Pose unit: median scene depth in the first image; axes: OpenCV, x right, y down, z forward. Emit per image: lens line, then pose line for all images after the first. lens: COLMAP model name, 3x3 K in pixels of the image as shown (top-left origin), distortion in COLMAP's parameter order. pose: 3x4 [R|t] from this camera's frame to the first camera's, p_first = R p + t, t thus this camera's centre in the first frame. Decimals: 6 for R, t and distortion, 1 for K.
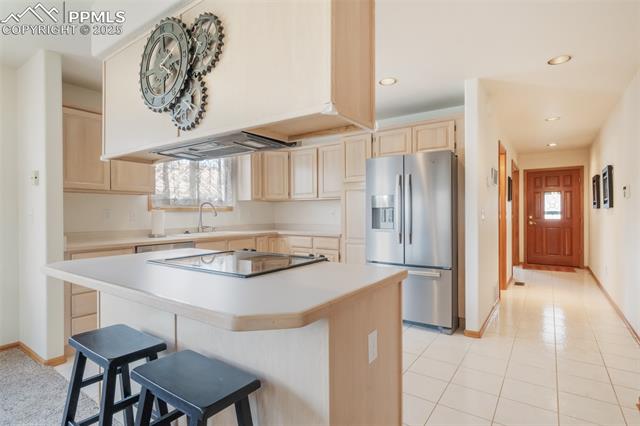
lens RADIAL K [[324.2, 0, 320.0], [0, 324.2, 213.0], [0, 0, 1]] dist [0.002118, 0.000452]
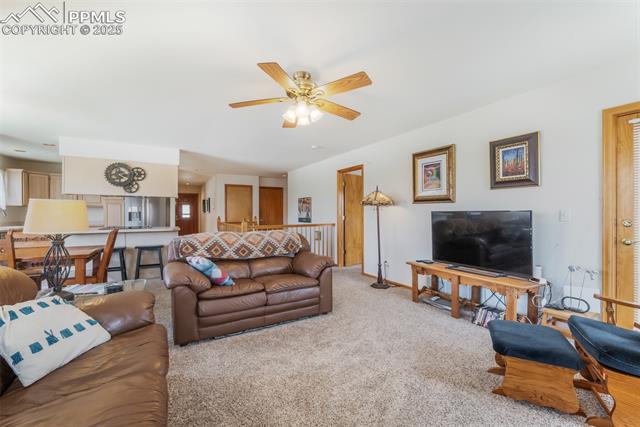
lens RADIAL K [[271.3, 0, 320.0], [0, 271.3, 213.5], [0, 0, 1]] dist [-0.000395, -0.000015]
pose [[0.418175, 0.006029, 0.908346, -0.692998], [-0.004297, 0.999980, -0.004659, -0.001492], [-0.908356, -0.001955, 0.418193, -0.711380]]
